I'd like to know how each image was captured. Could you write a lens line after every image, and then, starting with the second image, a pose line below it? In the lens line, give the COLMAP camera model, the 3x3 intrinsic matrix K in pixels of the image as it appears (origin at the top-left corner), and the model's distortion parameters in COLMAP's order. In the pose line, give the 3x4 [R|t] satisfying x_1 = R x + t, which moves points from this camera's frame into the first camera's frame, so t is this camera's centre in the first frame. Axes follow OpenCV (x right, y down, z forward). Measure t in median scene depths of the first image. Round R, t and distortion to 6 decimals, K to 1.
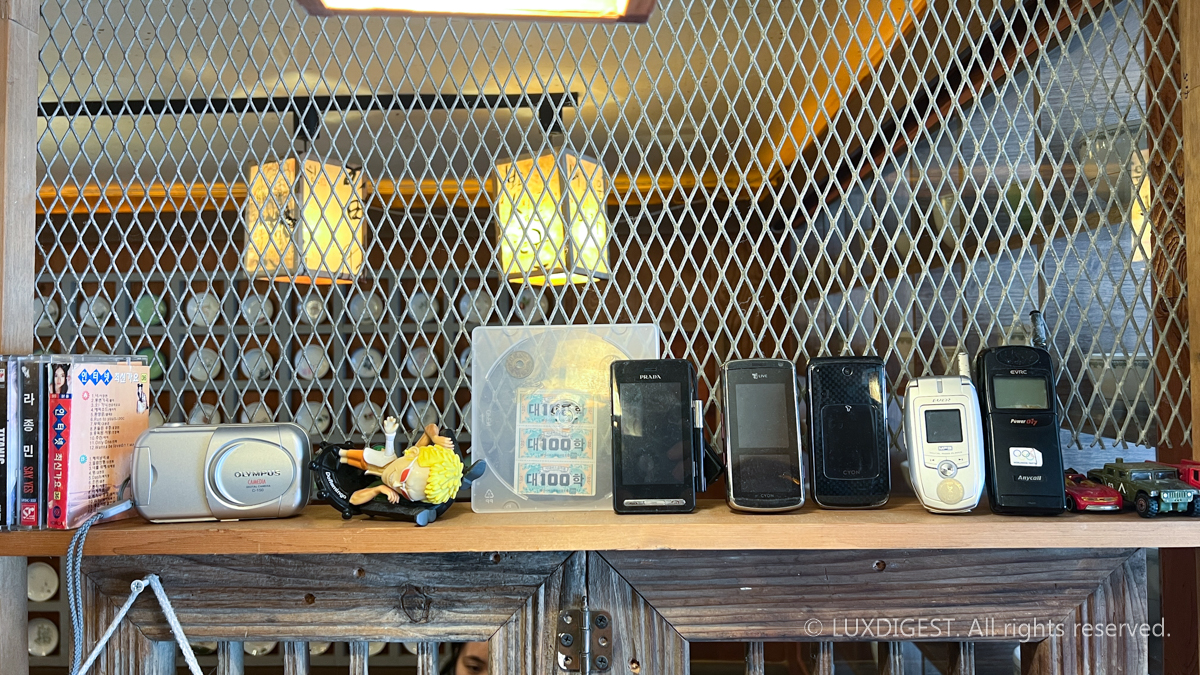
lens RADIAL K [[924.4, 0, 600.0], [0, 924.4, 337.5], [0, 0, 1]] dist [0.003779, 0.002742]
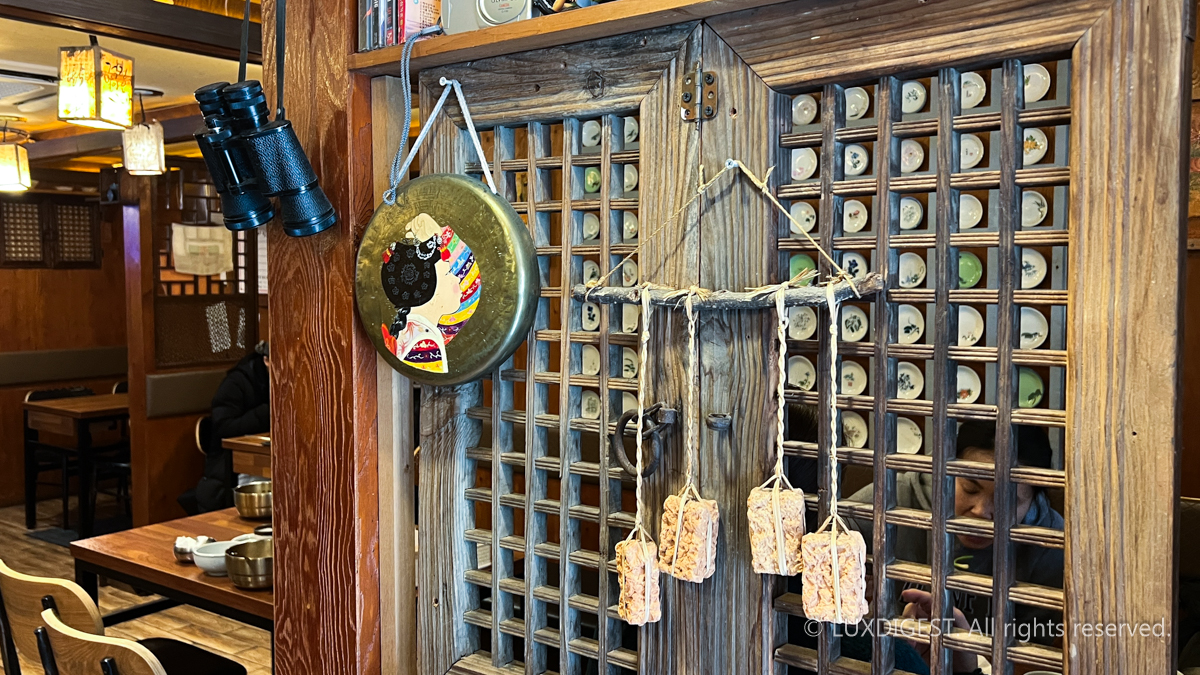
lens RADIAL K [[1024.9, 0, 616.9], [0, 1024.9, 333.3], [0, 0, 1]] dist [0.097366, -0.153339]
pose [[0.821417, 0.034861, -0.569262, 0.718561], [0.002637, 0.997887, 0.064915, 0.561773], [0.570323, -0.054823, 0.819589, -0.265751]]
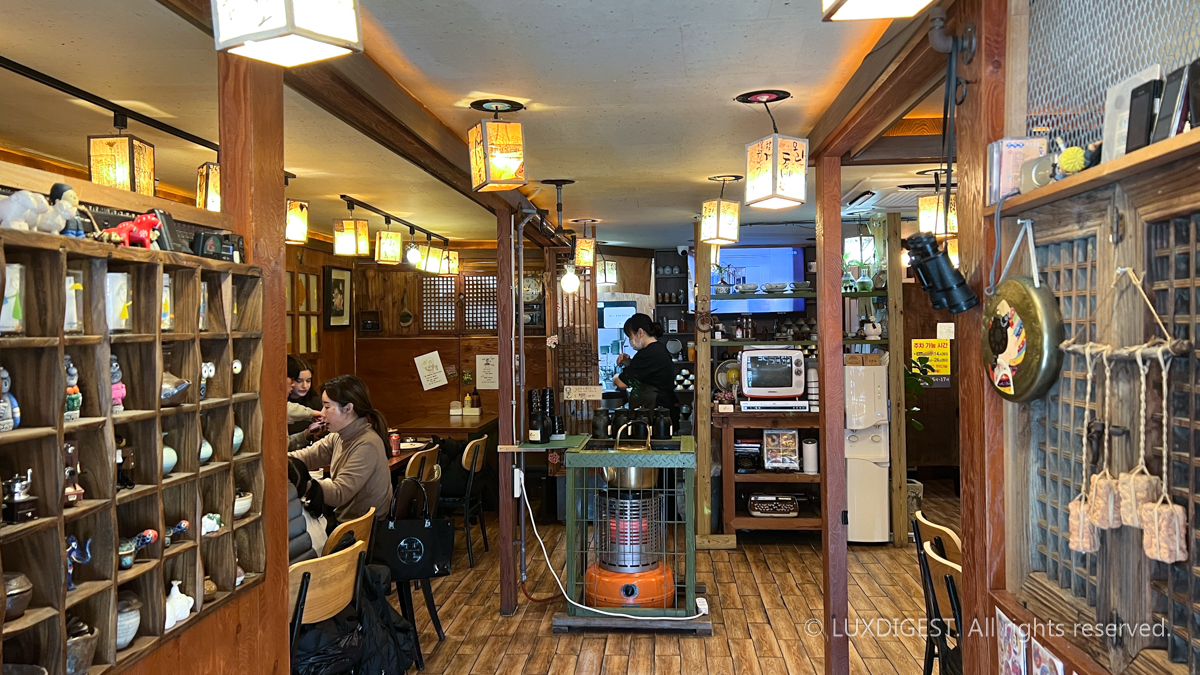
lens RADIAL K [[924.4, 0, 600.0], [0, 924.4, 337.5], [0, 0, 1]] dist [0.003779, 0.002742]
pose [[-0.030859, 0.018047, -0.999361, 2.099865], [0.020455, 0.999639, 0.017421, 0.511970], [0.999314, -0.019904, -0.031217, -0.105634]]
